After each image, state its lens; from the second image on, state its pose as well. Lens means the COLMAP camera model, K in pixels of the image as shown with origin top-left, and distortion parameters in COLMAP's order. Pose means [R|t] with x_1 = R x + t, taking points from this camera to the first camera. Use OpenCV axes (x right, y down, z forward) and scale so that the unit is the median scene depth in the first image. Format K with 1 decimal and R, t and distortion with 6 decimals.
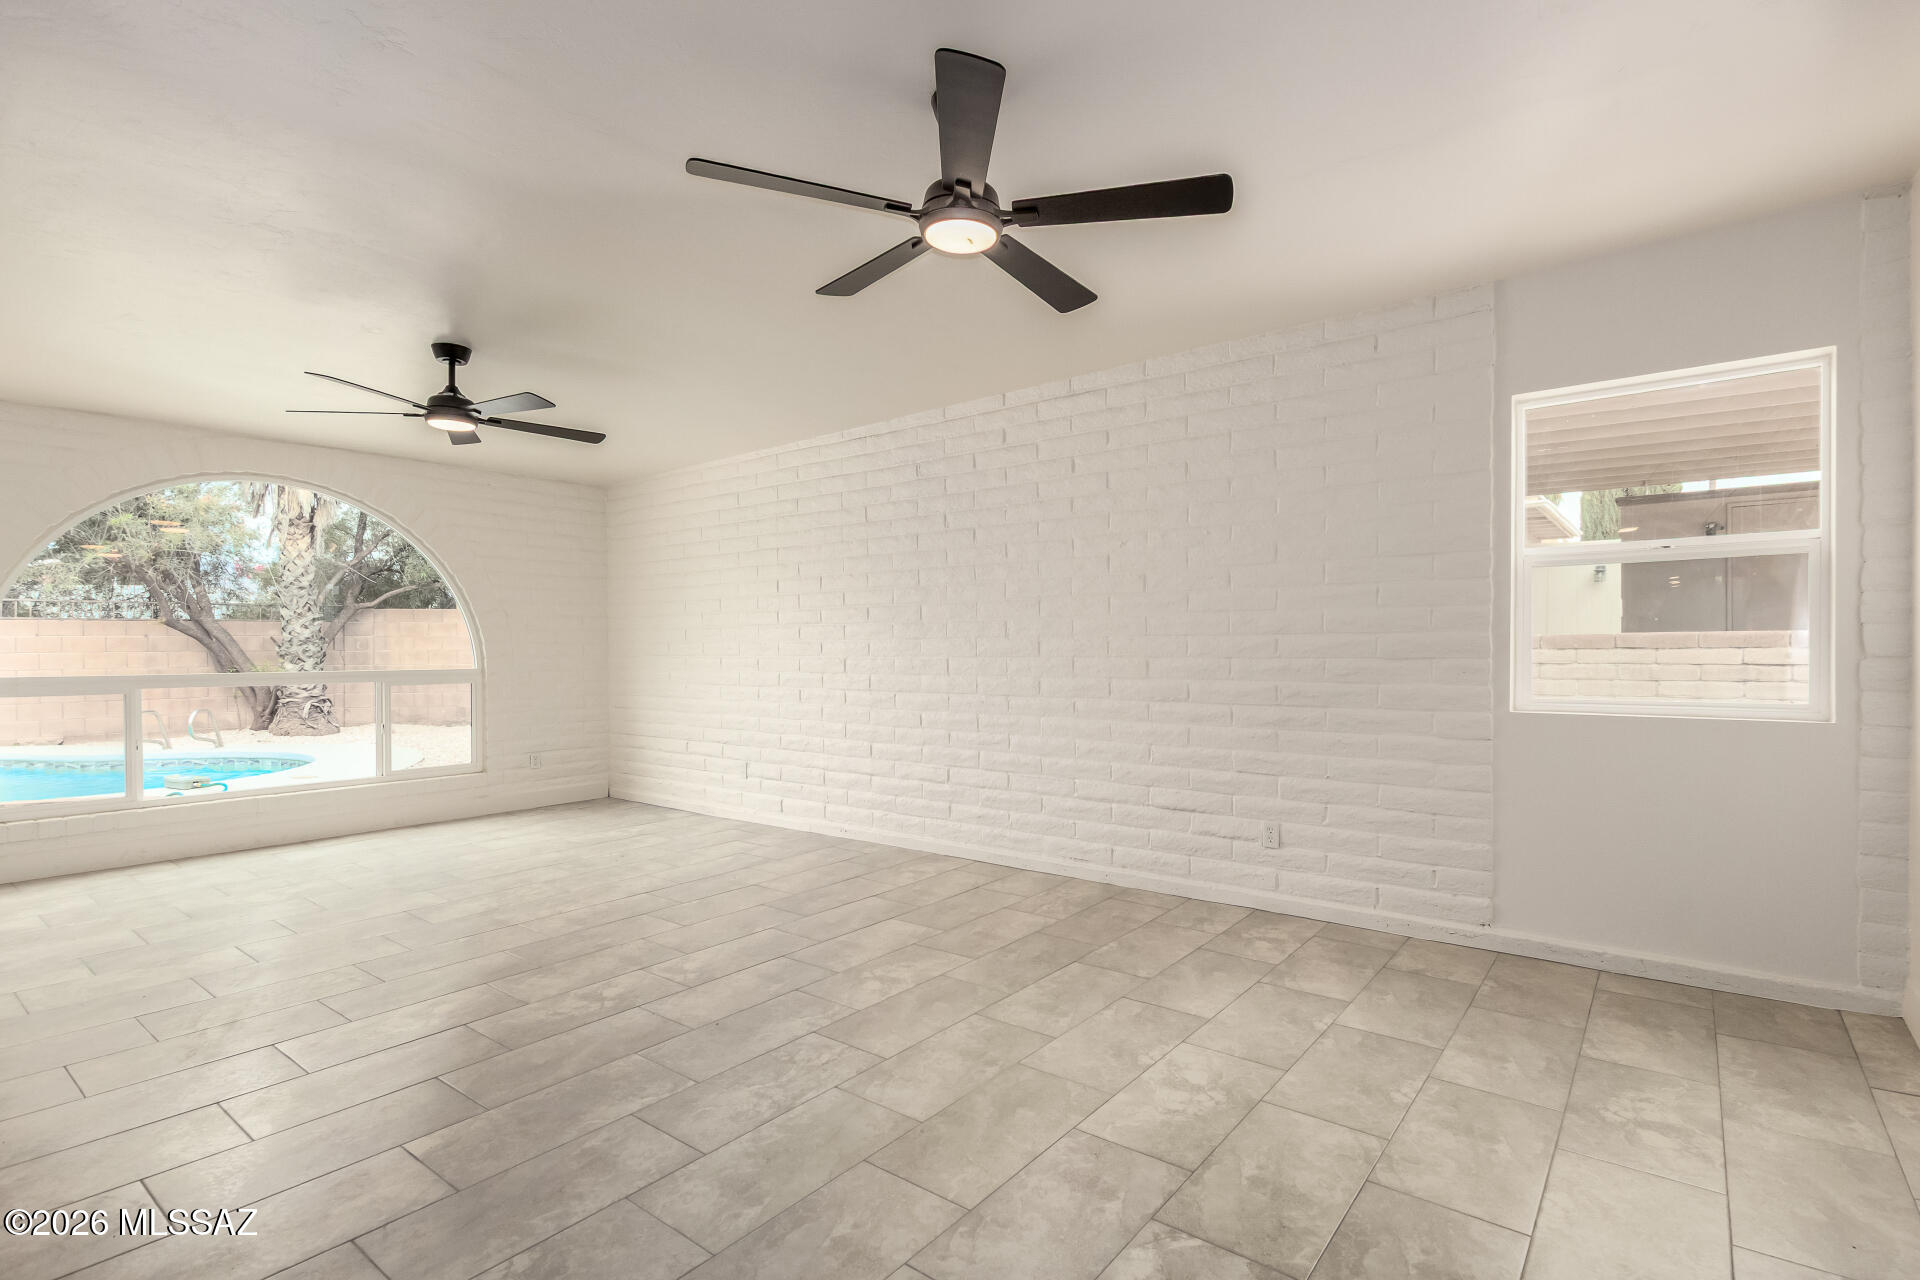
lens RADIAL K [[920.9, 0, 960.8], [0, 920.9, 645.8], [0, 0, 1]] dist [0.004614, 0.000380]
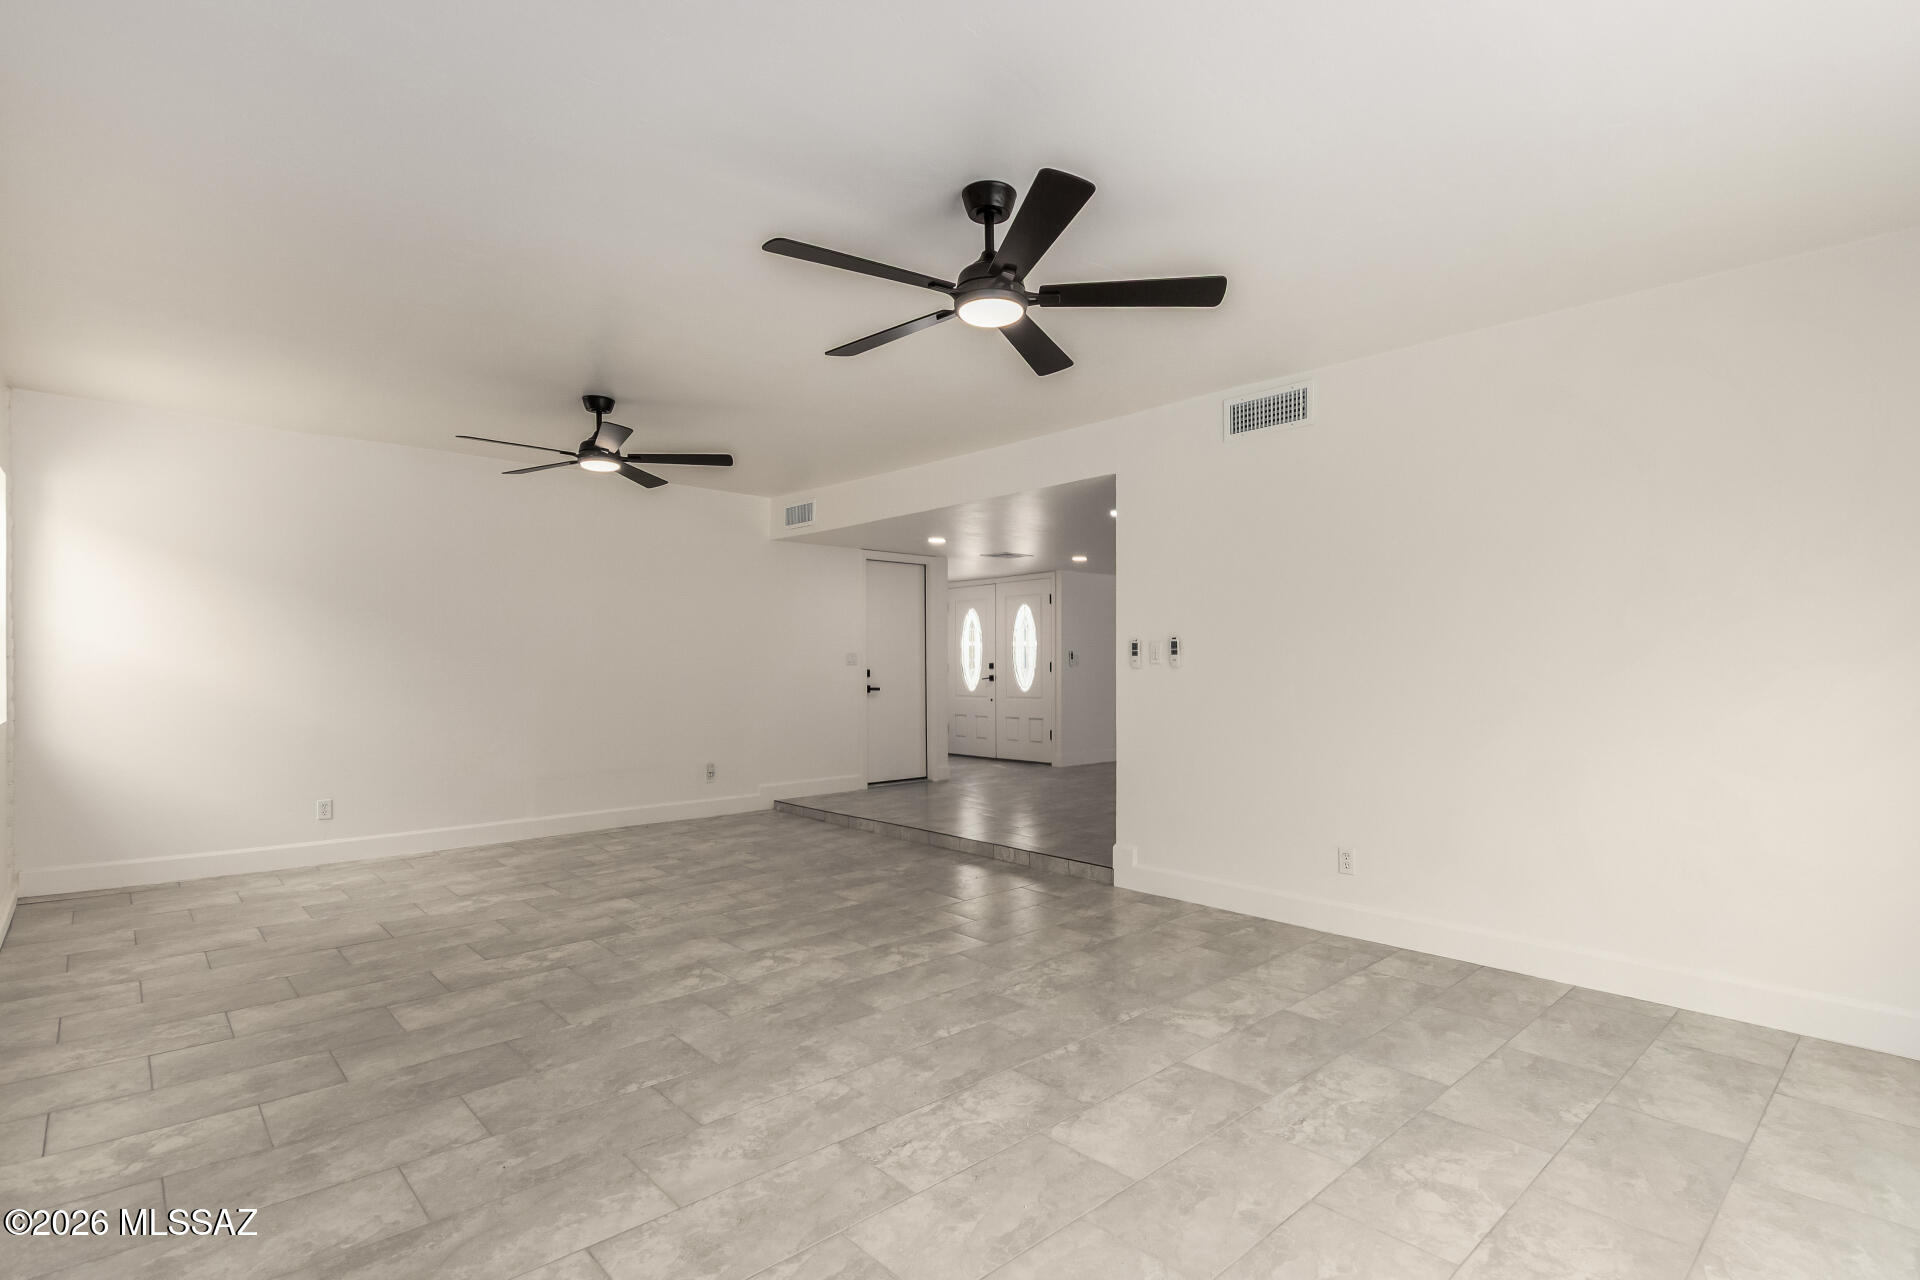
lens RADIAL K [[920.9, 0, 959.4], [0, 920.9, 645.4], [0, 0, 1]] dist [0.004614, 0.000380]
pose [[-0.986826, 0.010364, 0.161454, -0.847438], [0.005405, 0.999501, -0.031124, 0.012357], [-0.161696, -0.029841, -0.986389, 2.215790]]
